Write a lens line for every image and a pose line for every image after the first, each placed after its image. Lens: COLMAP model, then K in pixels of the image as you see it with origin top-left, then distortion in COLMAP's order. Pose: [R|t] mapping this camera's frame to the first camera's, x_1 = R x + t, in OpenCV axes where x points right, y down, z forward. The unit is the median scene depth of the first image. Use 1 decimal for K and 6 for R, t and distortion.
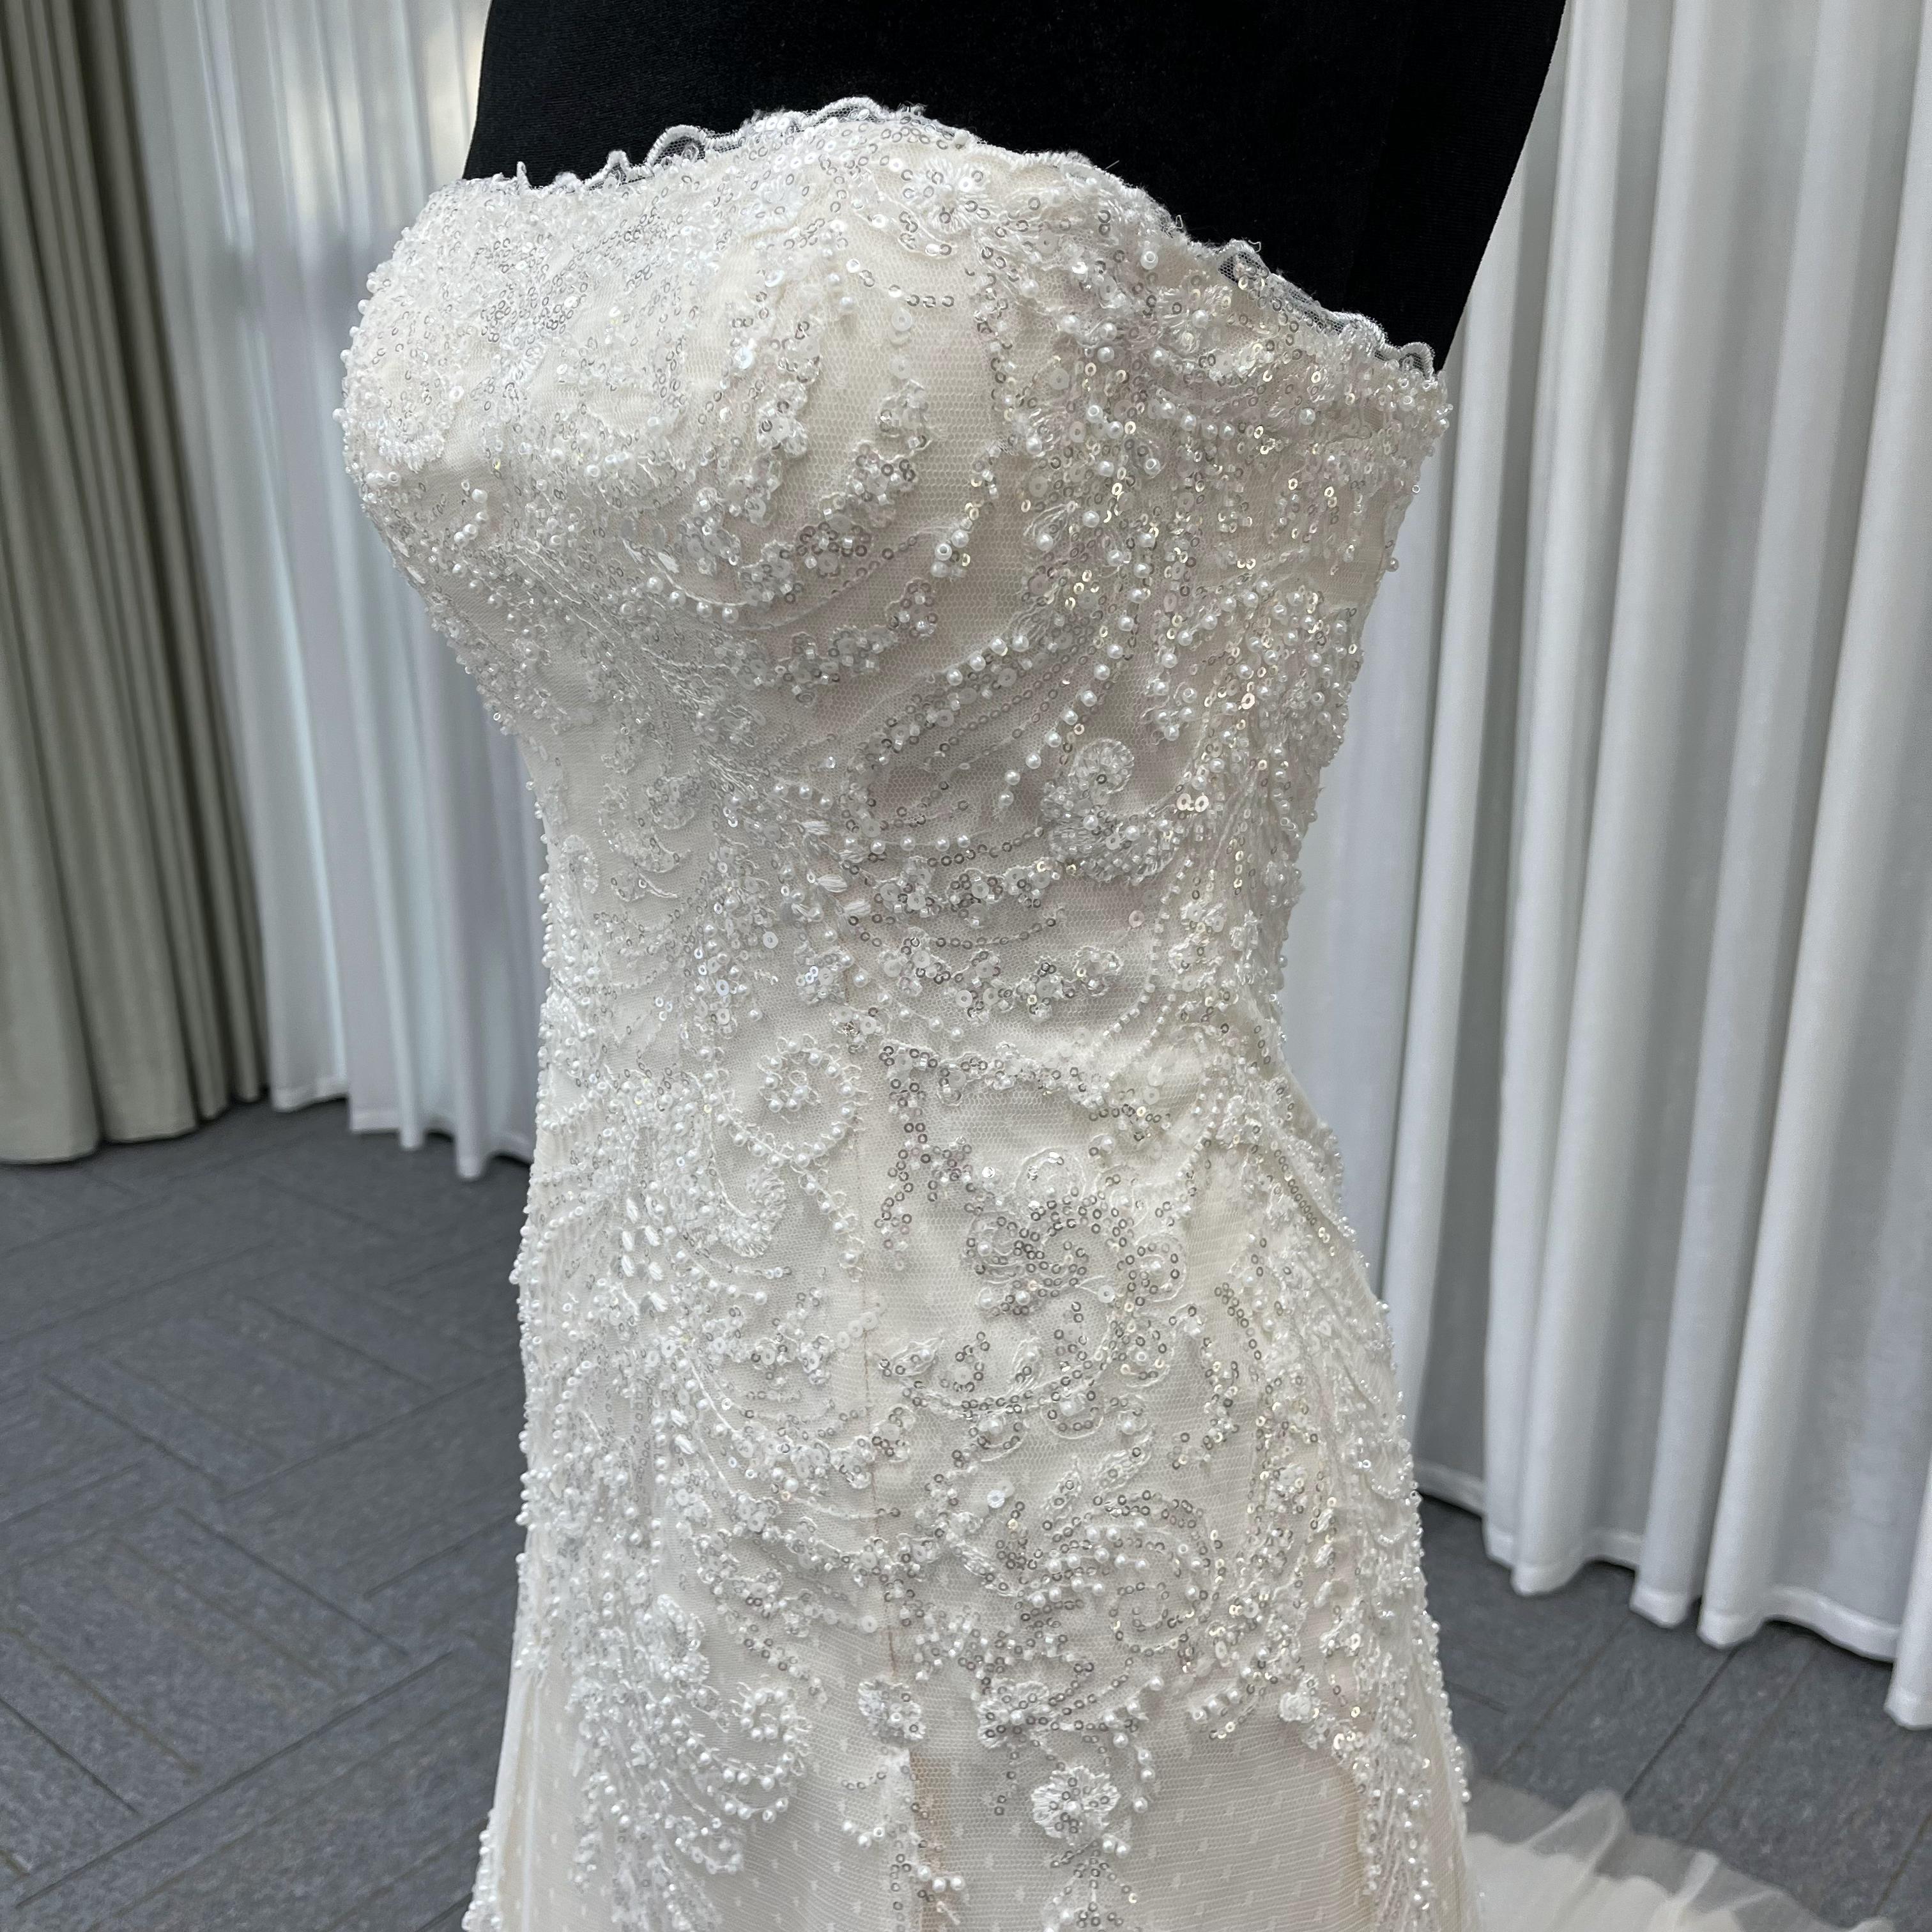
lens RADIAL K [[1977.0, 0, 942.7], [0, 1977.0, 966.6], [0, 0, 1]] dist [0.017429, 0.000000]
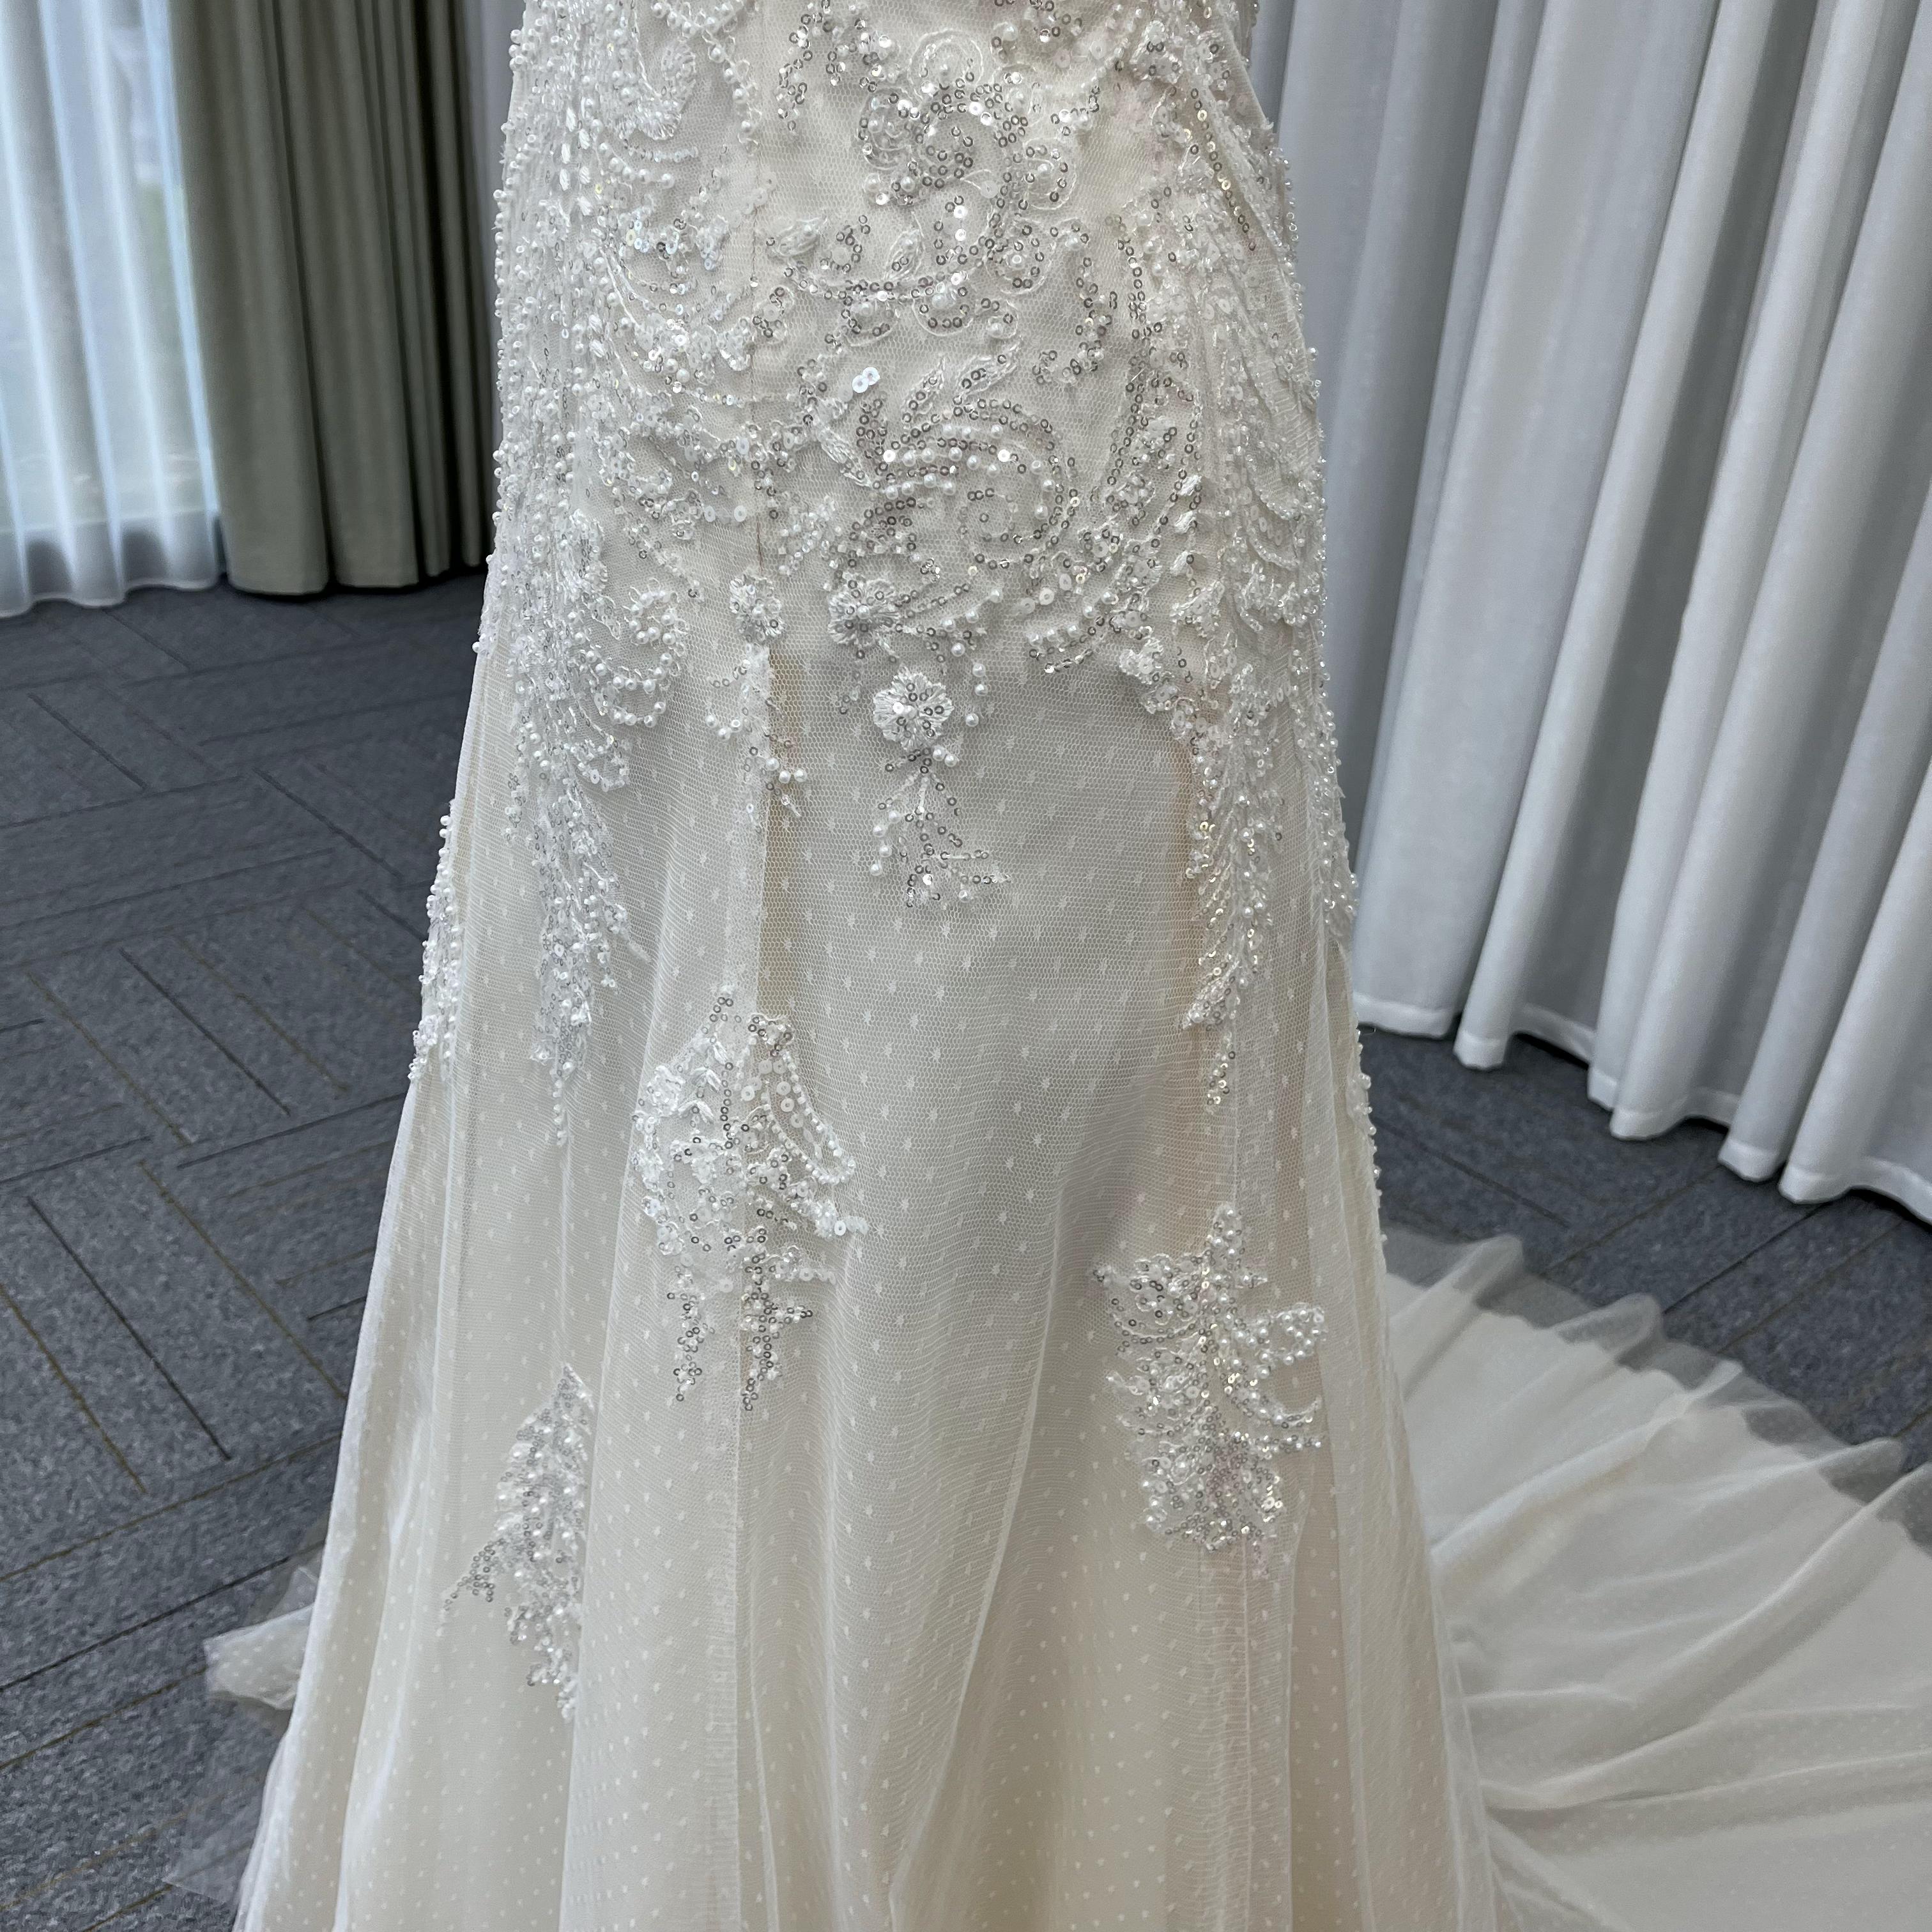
lens RADIAL K [[1977.0, 0, 949.2], [0, 1977.0, 975.0], [0, 0, 1]] dist [0.017429, 0.000000]
pose [[0.984757, 0.139578, -0.103787, 0.209702], [-0.118272, 0.974858, 0.188848, 0.344611], [0.127537, -0.173694, 0.976506, -0.064694]]
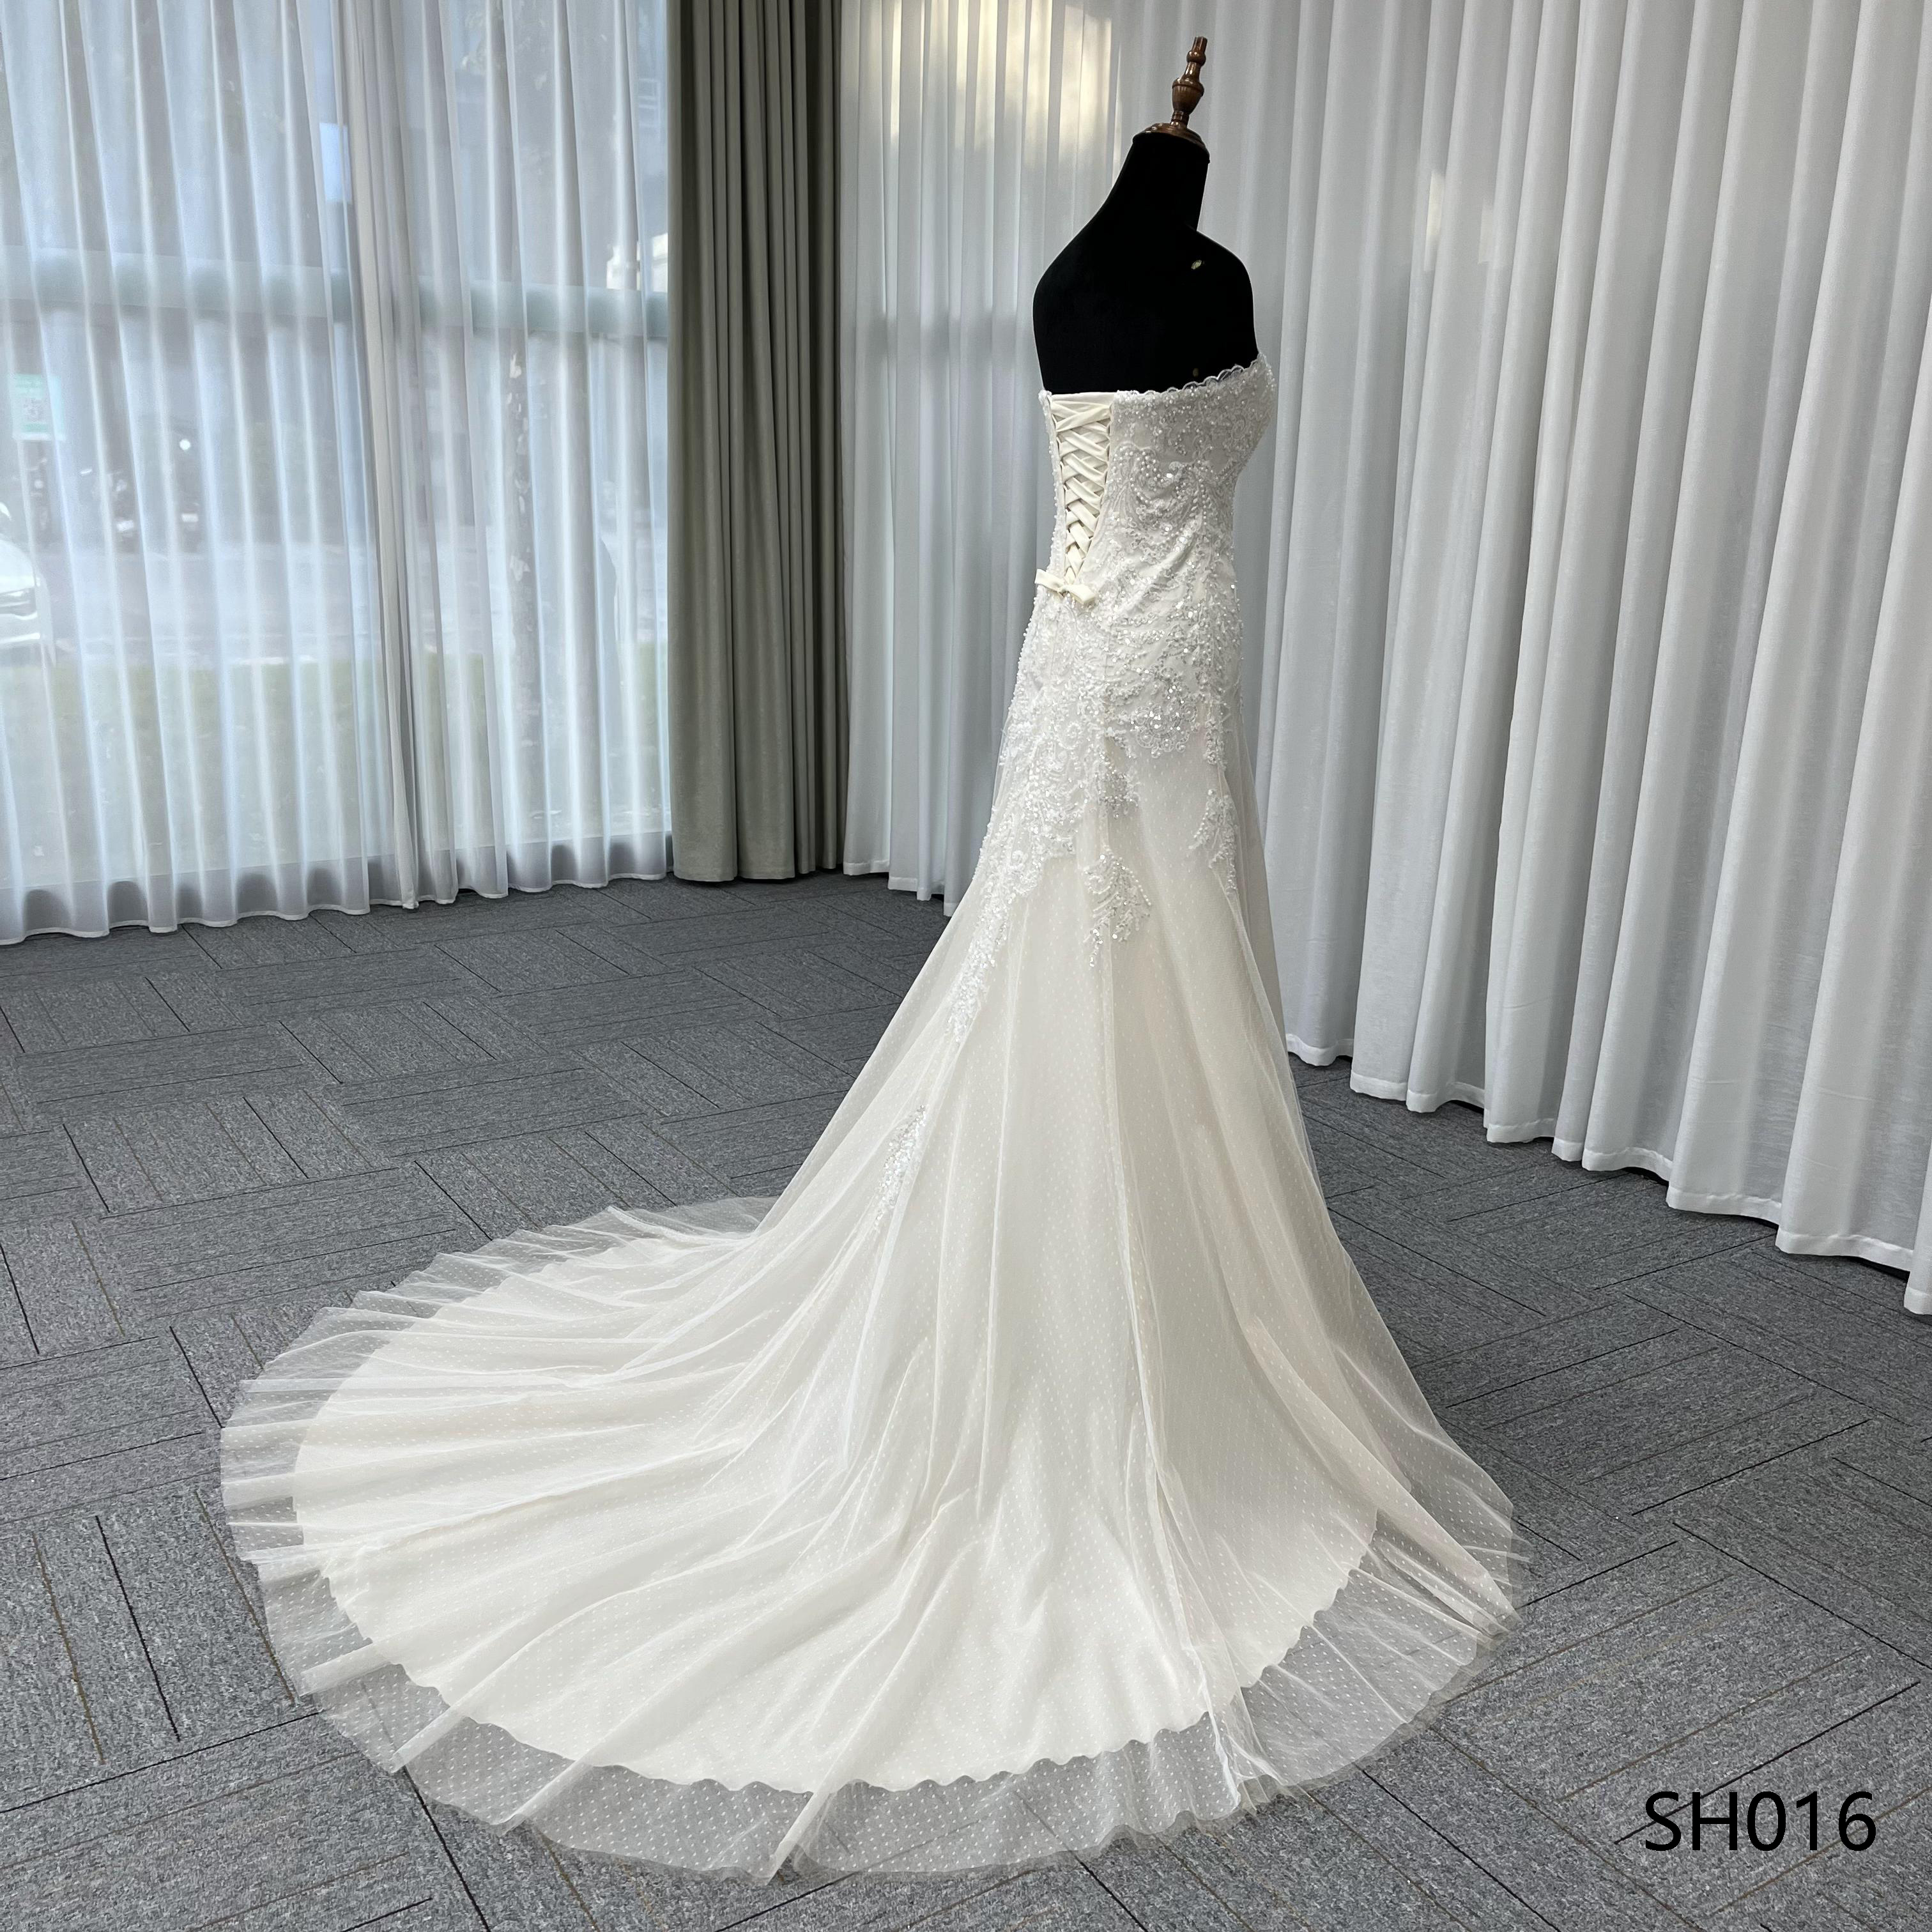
lens RADIAL K [[1977.0, 0, 960.8], [0, 1977.0, 972.0], [0, 0, 1]] dist [0.017429, 0.000000]
pose [[0.950730, 0.126098, -0.283216, 1.278169], [-0.133063, 0.991093, -0.005409, 0.955932], [0.280011, 0.042828, 0.959041, -2.913301]]
